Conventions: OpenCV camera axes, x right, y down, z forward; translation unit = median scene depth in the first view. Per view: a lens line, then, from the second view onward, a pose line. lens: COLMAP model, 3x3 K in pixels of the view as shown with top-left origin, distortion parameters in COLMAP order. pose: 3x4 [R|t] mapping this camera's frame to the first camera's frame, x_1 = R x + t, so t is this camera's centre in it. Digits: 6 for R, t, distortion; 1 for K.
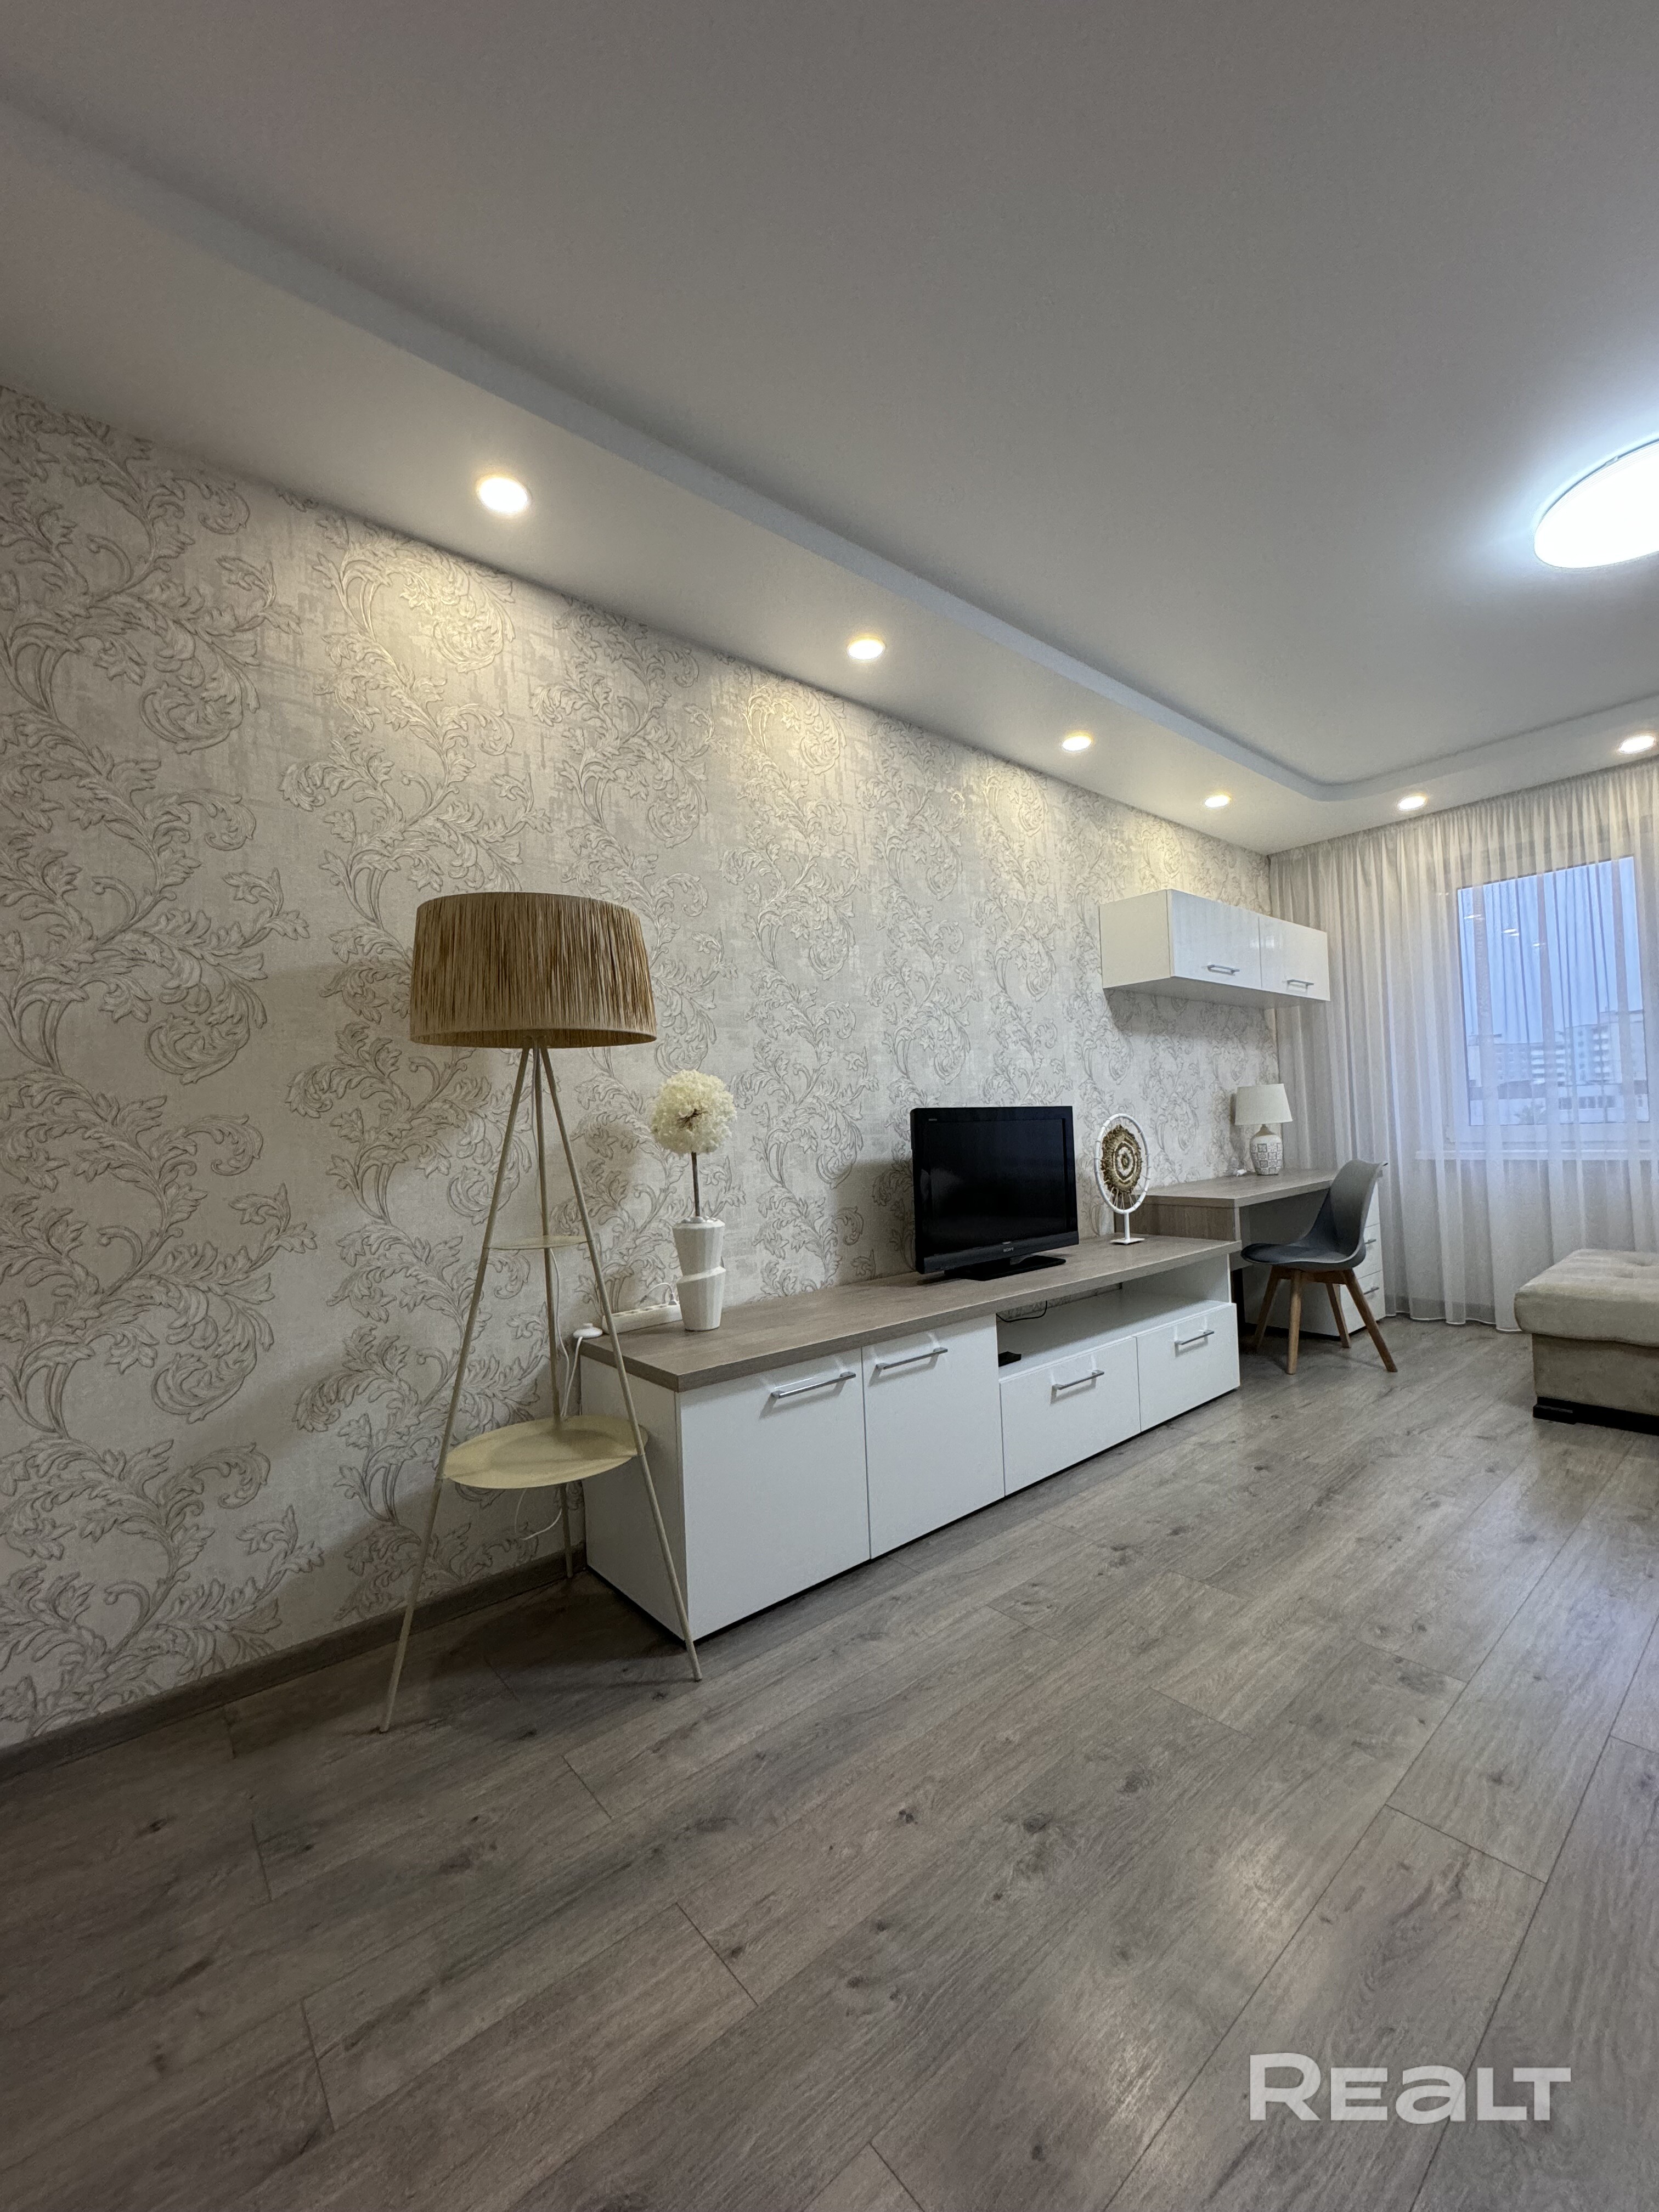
lens RADIAL K [[882.6, 0, 827.9], [0, 882.6, 1098.0], [0, 0, 1]] dist [-0.005898, 0.000685]
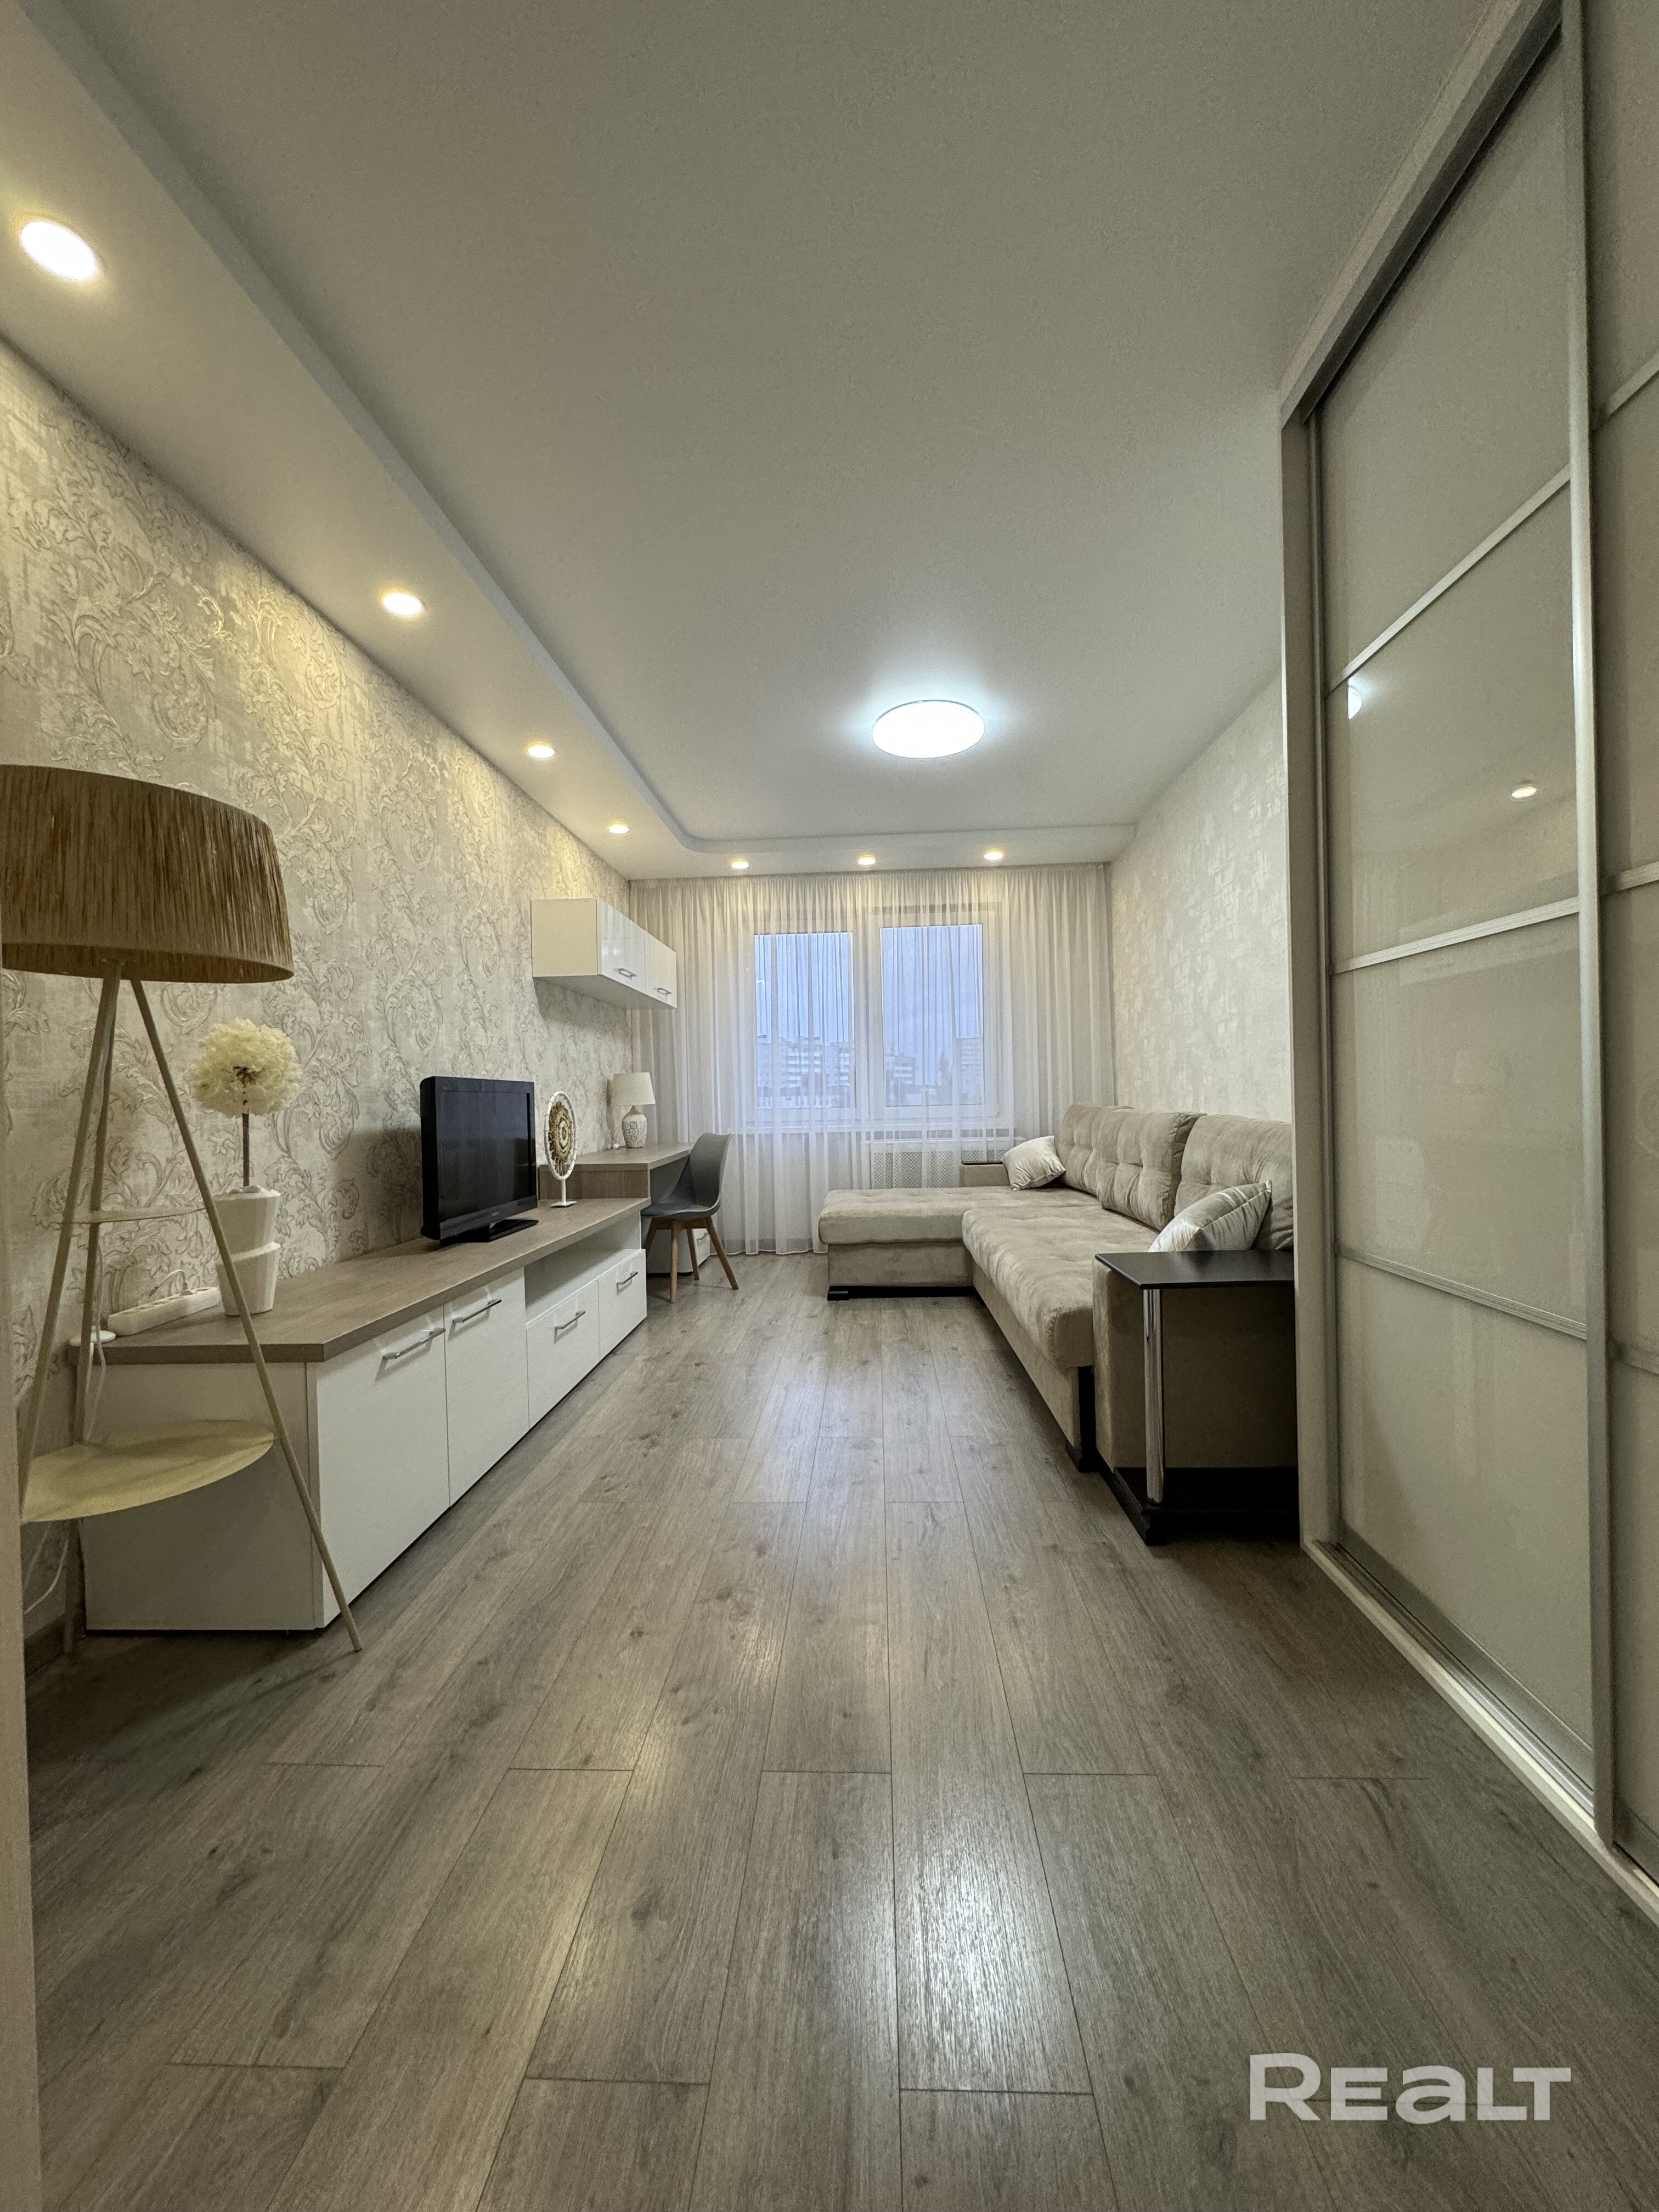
lens RADIAL K [[882.6, 0, 827.9], [0, 882.6, 1098.0], [0, 0, 1]] dist [-0.005898, 0.000685]
pose [[0.681956, 0.021427, 0.731079, -0.321195], [-0.026121, 0.999647, -0.004933, 0.029097], [-0.730926, -0.015732, 0.682275, -0.016664]]
